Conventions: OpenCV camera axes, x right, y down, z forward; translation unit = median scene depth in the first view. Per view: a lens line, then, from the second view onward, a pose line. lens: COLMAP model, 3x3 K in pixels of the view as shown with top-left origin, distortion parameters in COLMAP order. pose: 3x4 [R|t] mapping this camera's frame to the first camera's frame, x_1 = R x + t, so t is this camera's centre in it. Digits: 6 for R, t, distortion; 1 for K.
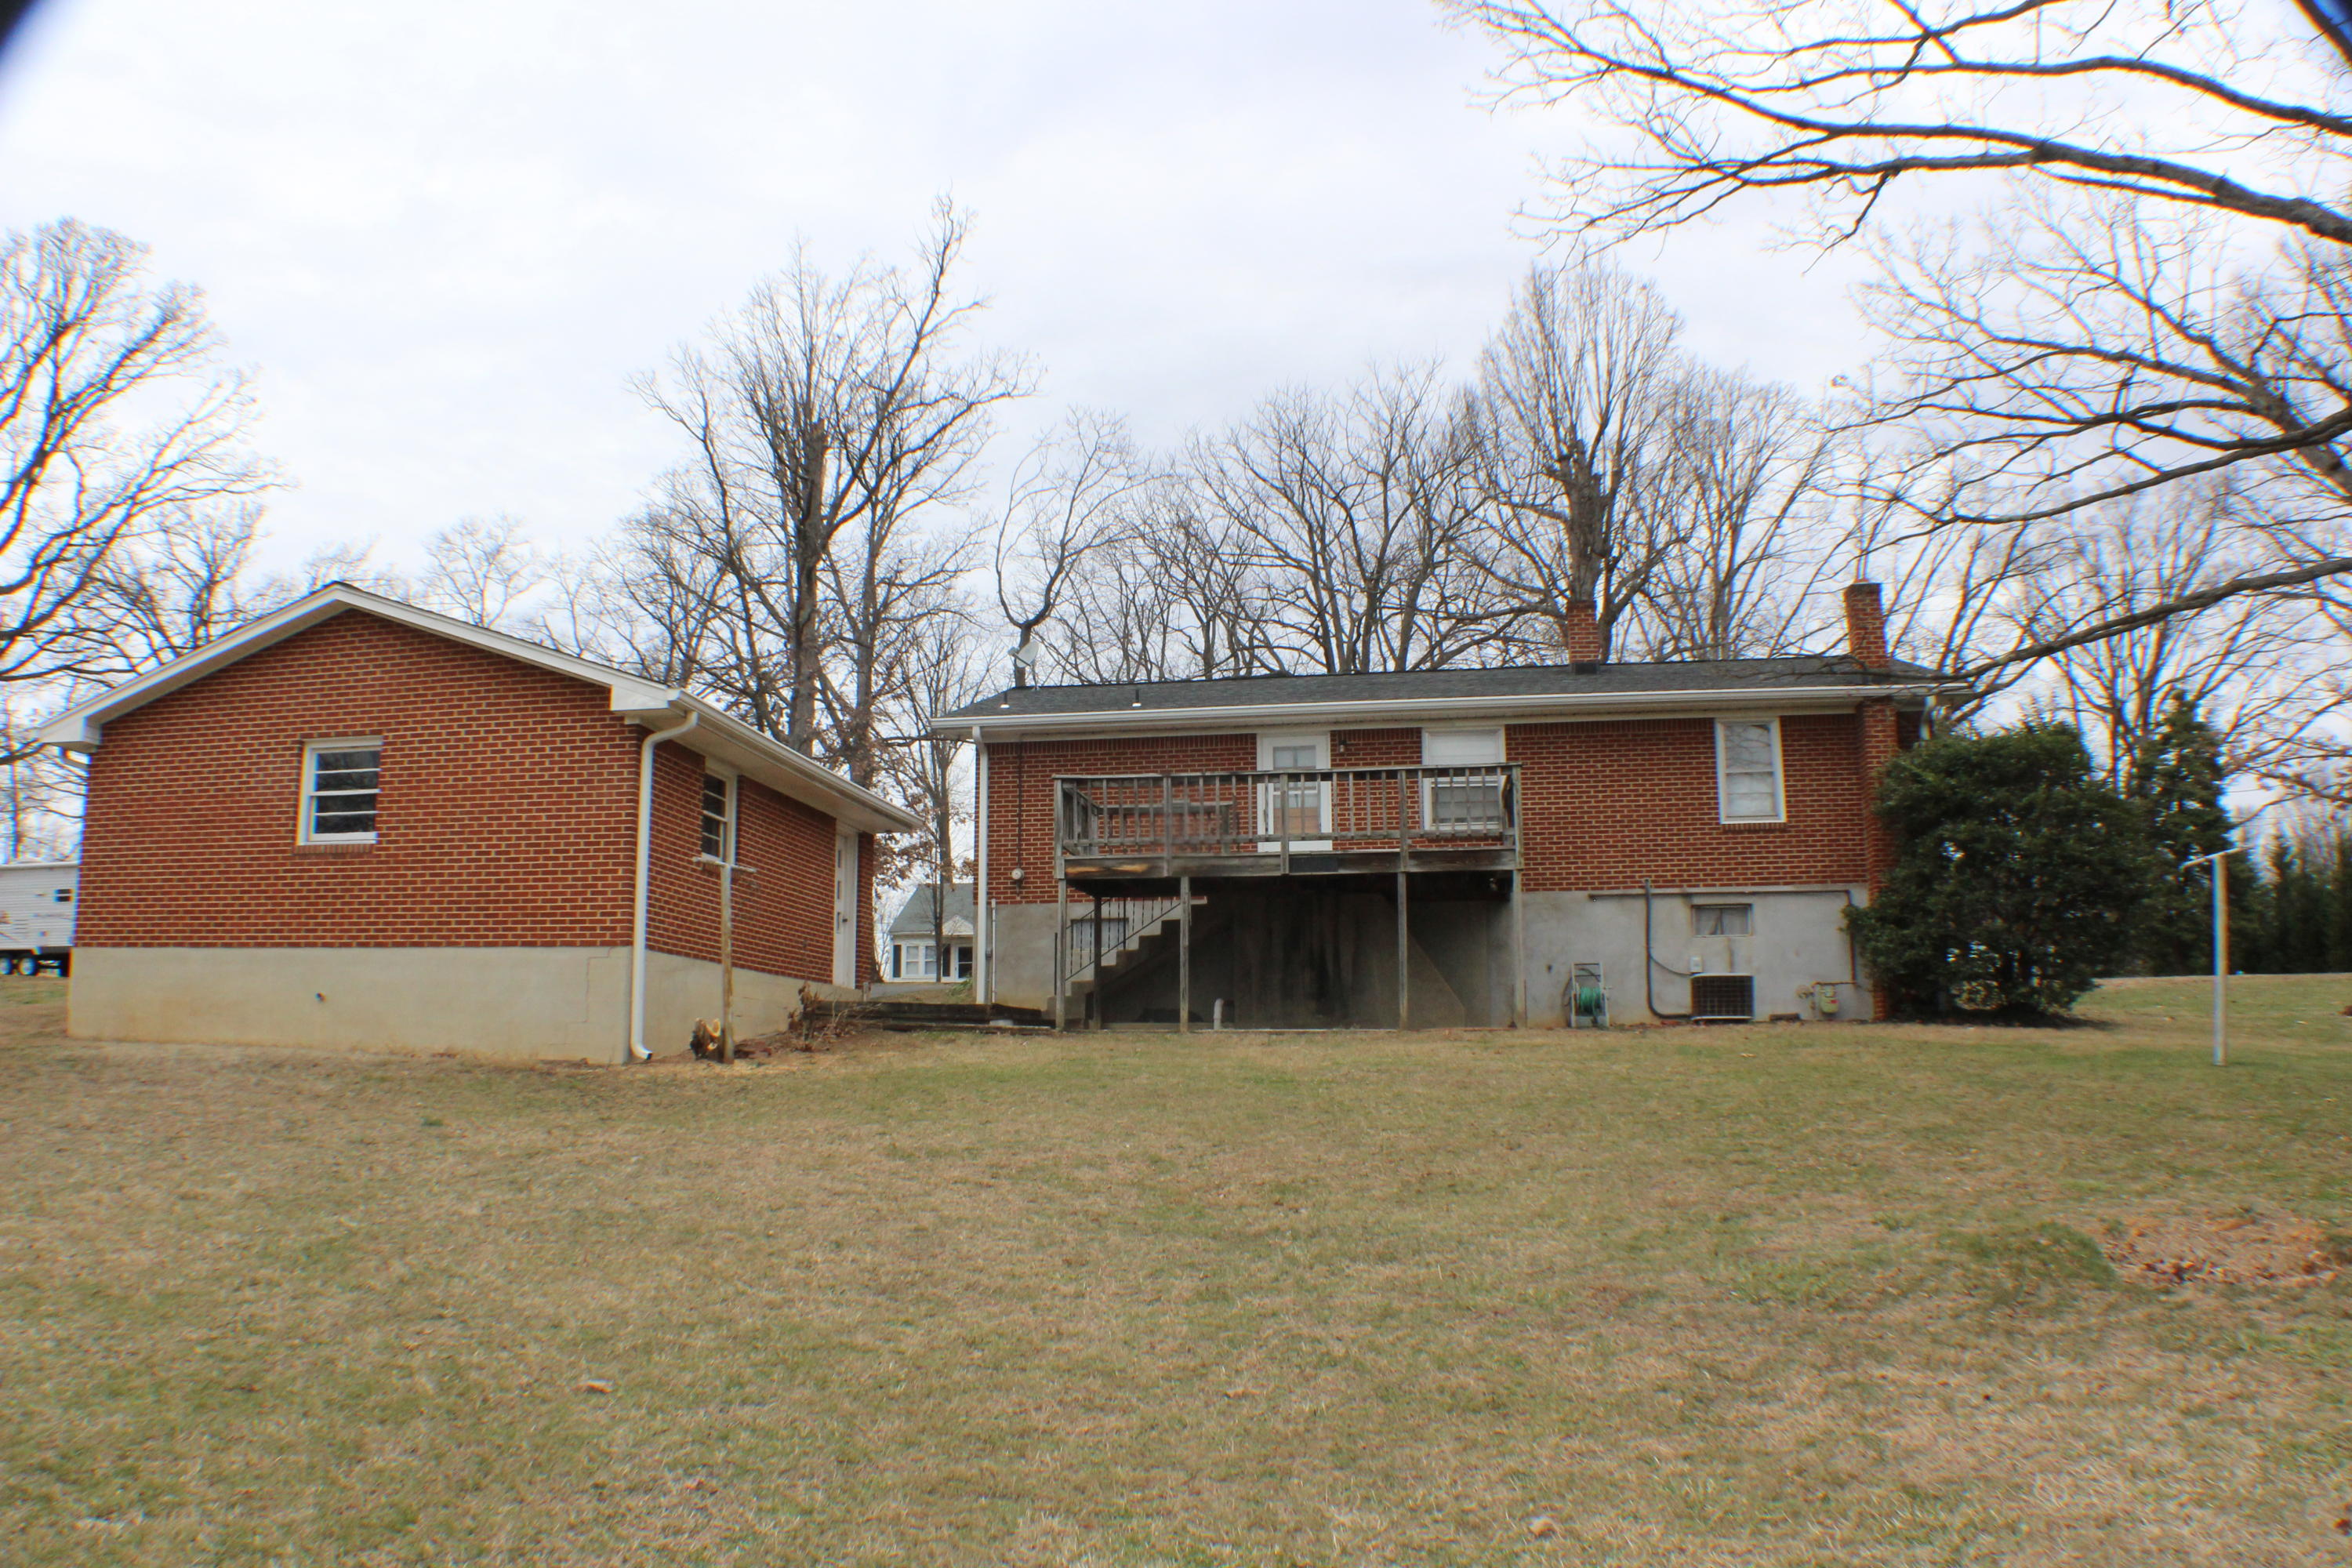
lens RADIAL K [[1657.0, 0, 1166.0], [0, 1657.0, 804.9], [0, 0, 1]] dist [-0.217053, 0.079746]
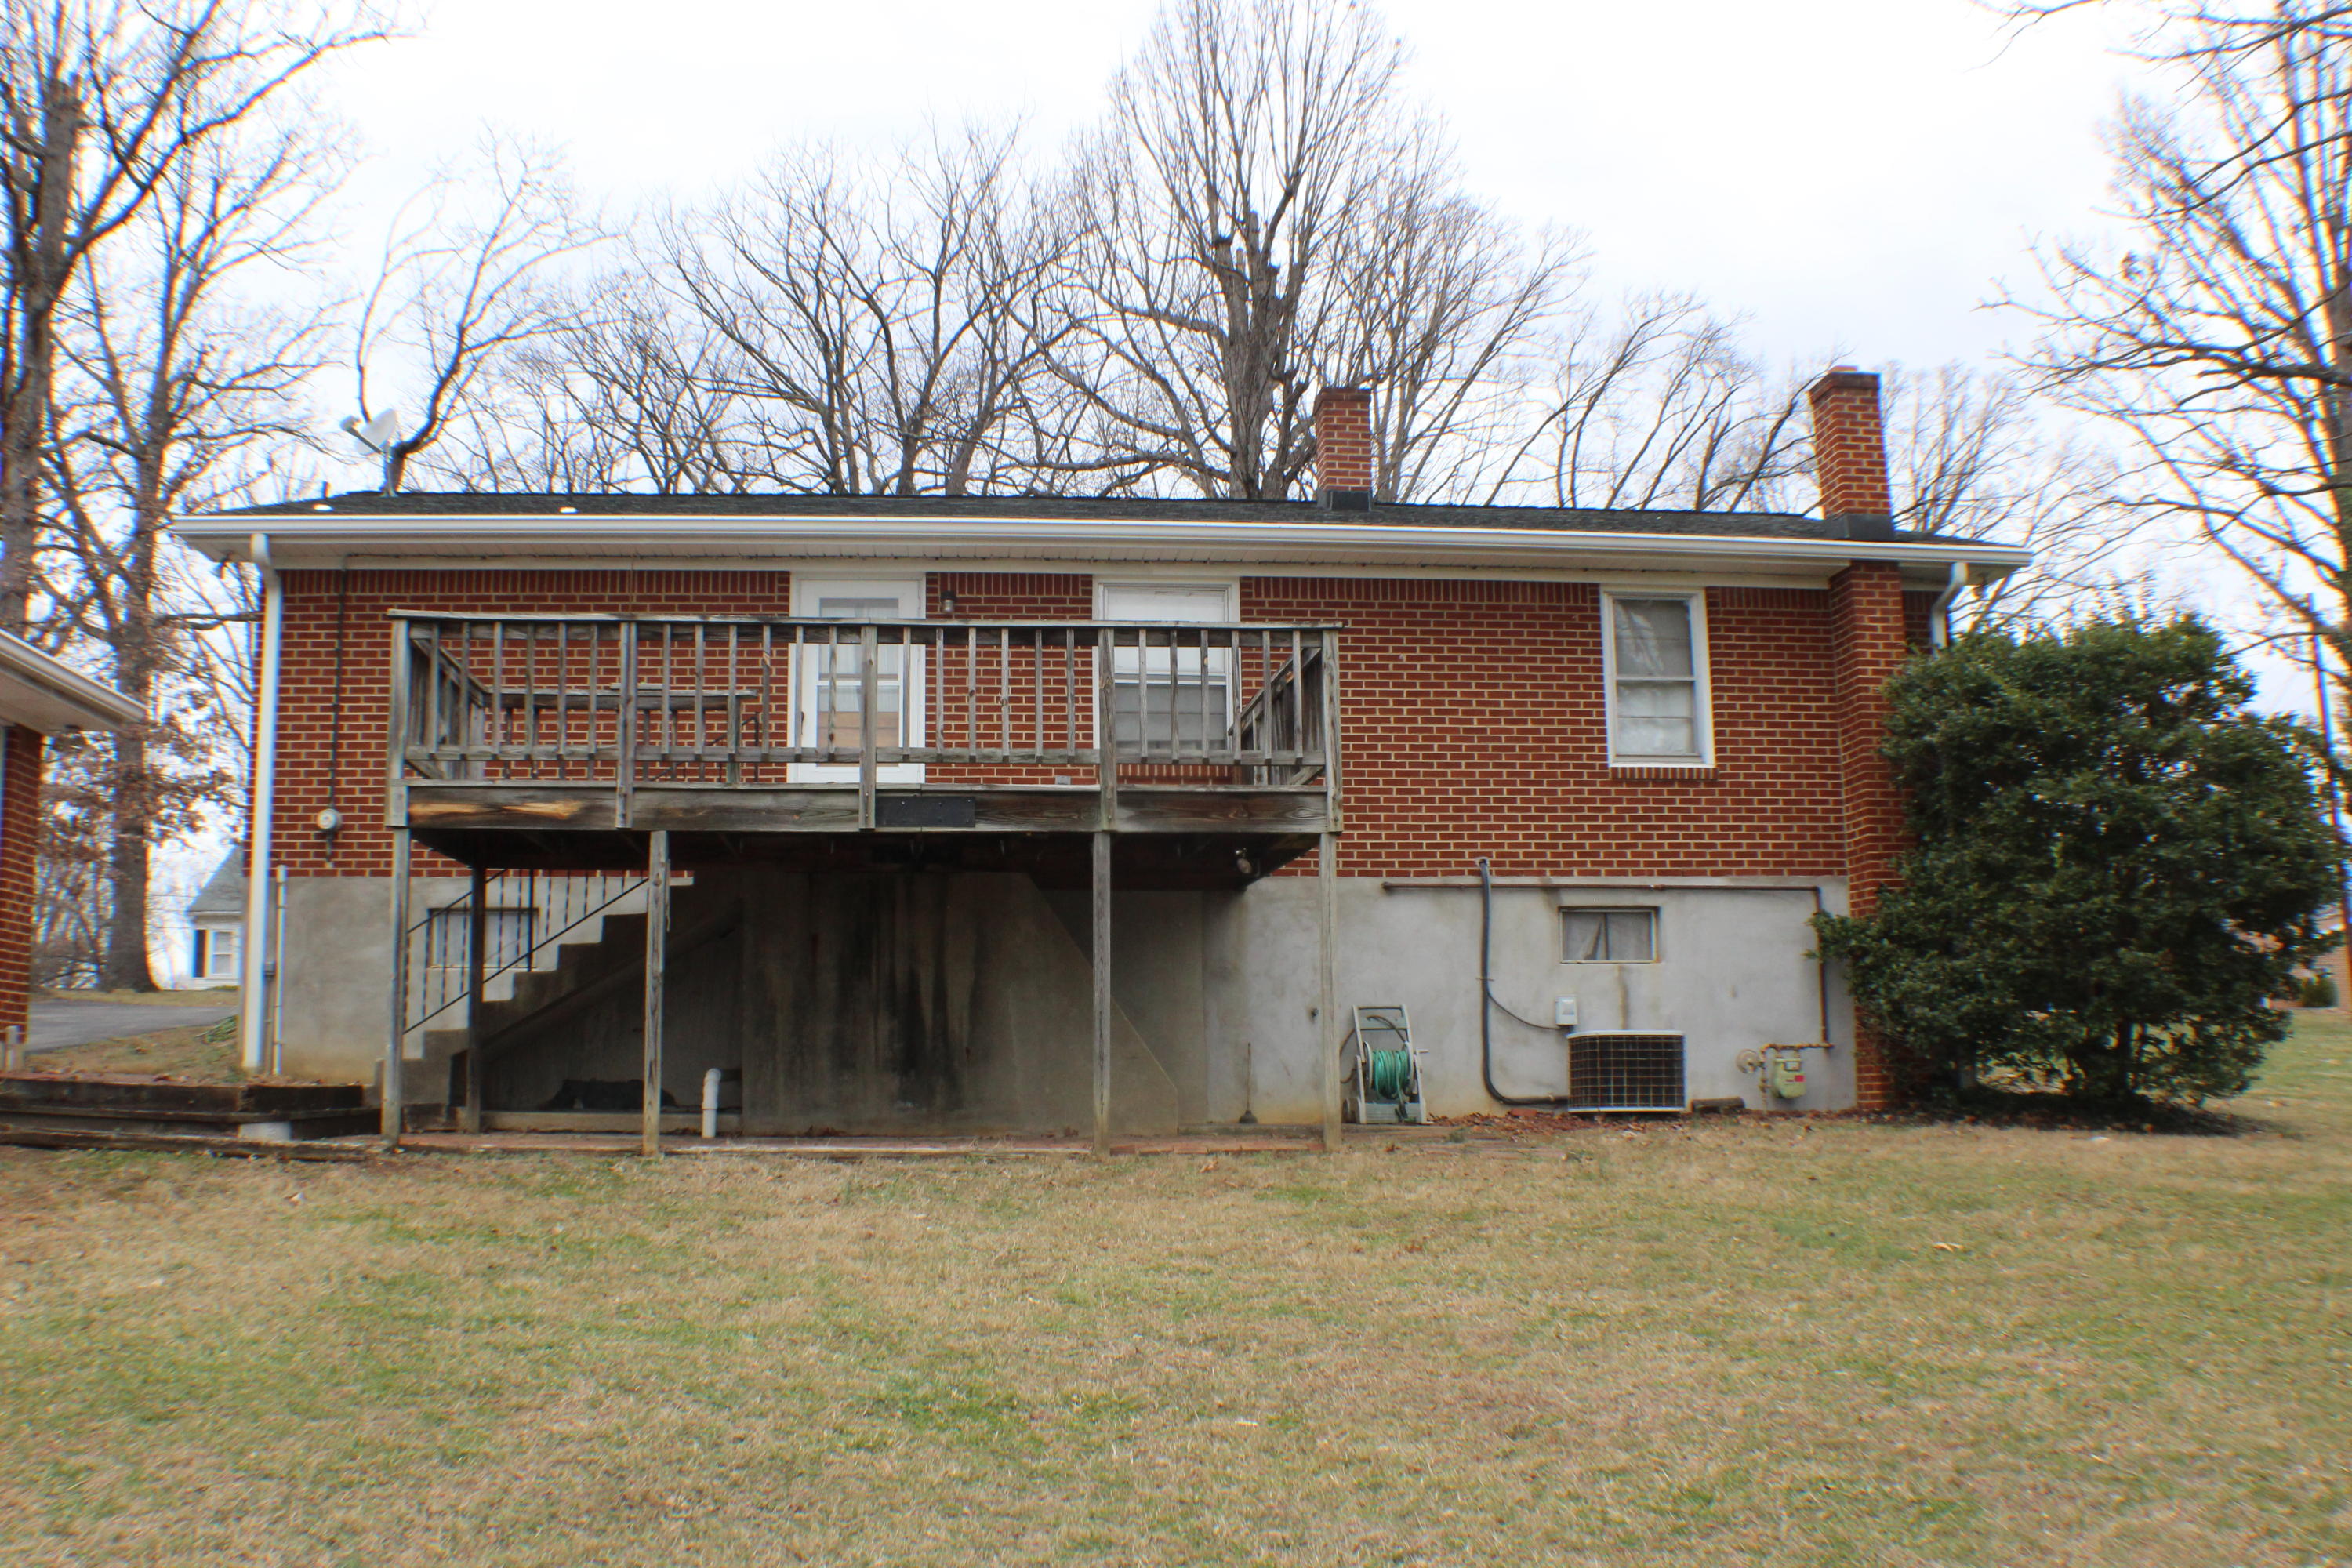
lens RADIAL K [[2139.7, 0, 1176.0], [0, 2139.7, 784.0], [0, 0, 1]] dist [-0.174848, 0.012443]
pose [[0.963372, 0.031252, 0.266340, -0.007059], [-0.034566, 0.999372, 0.007765, 0.017130], [-0.265930, -0.016687, 0.963848, 0.308827]]
